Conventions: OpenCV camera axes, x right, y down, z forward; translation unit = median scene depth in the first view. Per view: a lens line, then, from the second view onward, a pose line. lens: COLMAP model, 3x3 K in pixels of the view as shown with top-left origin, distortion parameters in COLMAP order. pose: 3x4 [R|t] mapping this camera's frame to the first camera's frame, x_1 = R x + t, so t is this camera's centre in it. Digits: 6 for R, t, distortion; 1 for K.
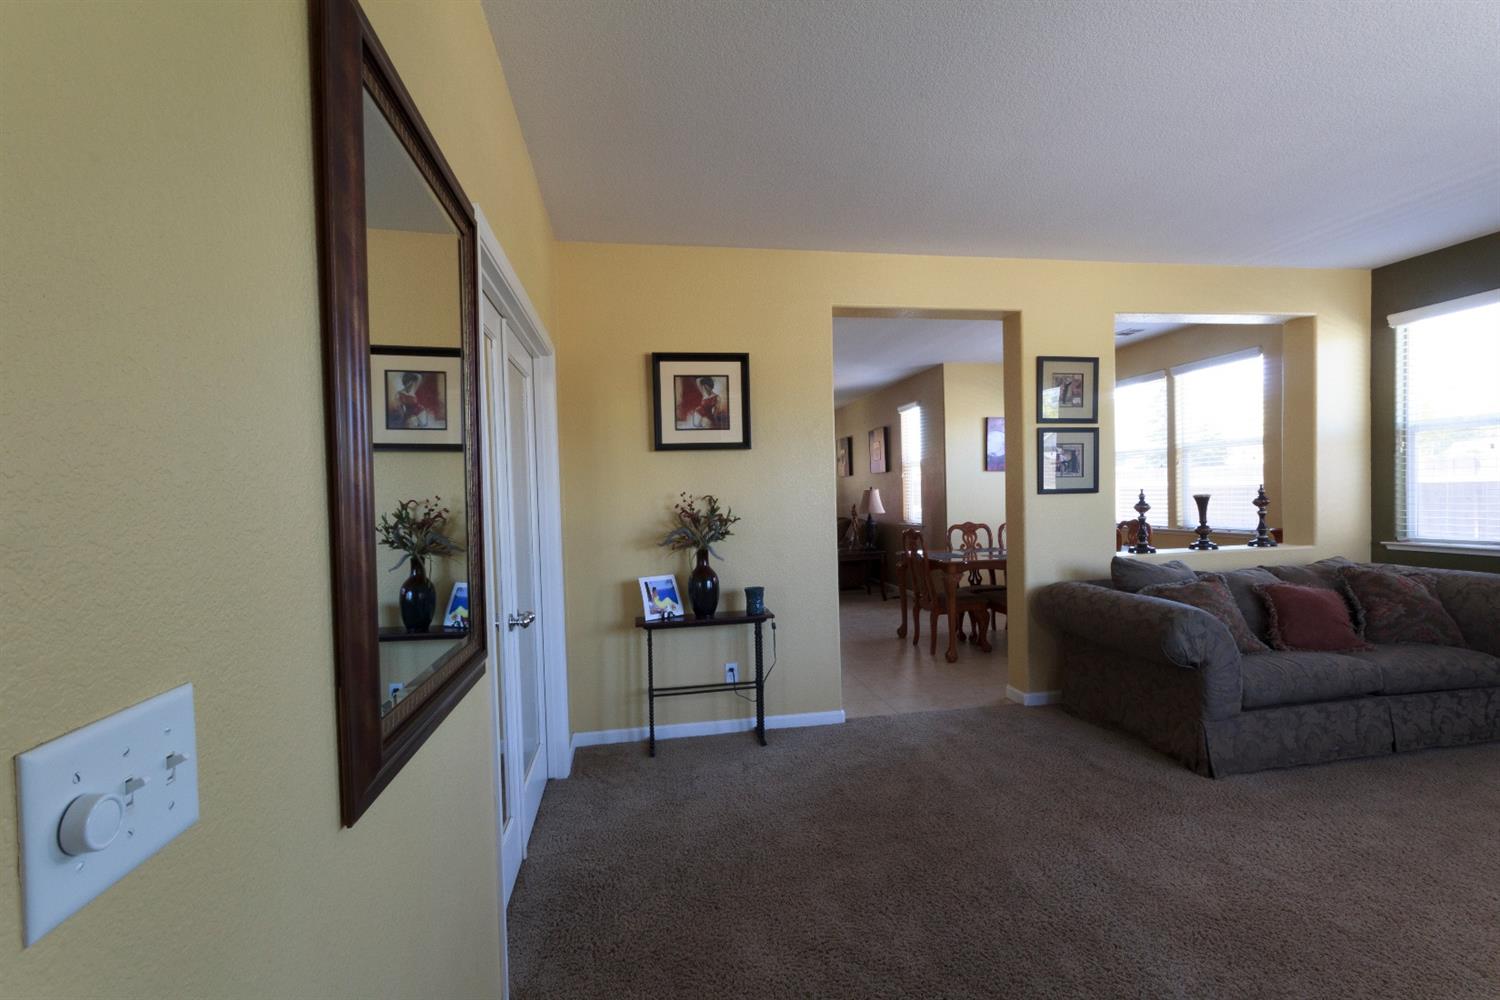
lens RADIAL K [[691.1, 0, 766.1], [0, 691.1, 504.9], [0, 0, 1]] dist [0.003034, 0.002215]
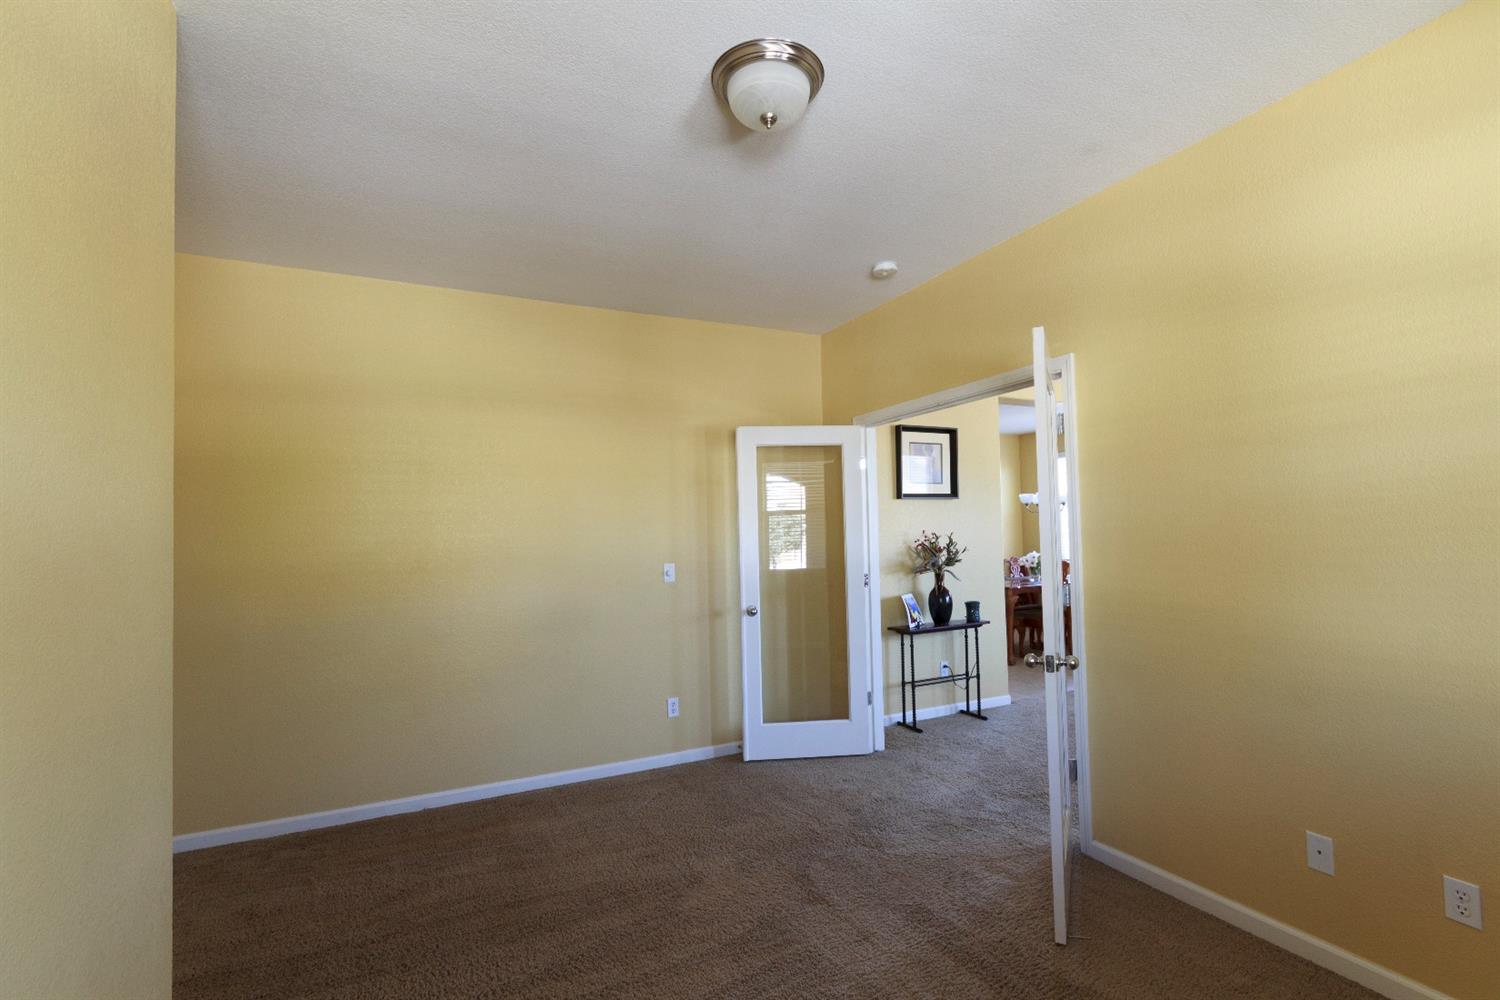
lens RADIAL K [[691.1, 0, 708.7], [0, 691.1, 514.3], [0, 0, 1]] dist [0.003034, 0.002215]
pose [[0.961487, 0.016875, 0.274332, -0.880418], [-0.000154, 0.998146, -0.060859, 0.031839], [-0.274850, 0.058472, 0.959707, -0.157775]]
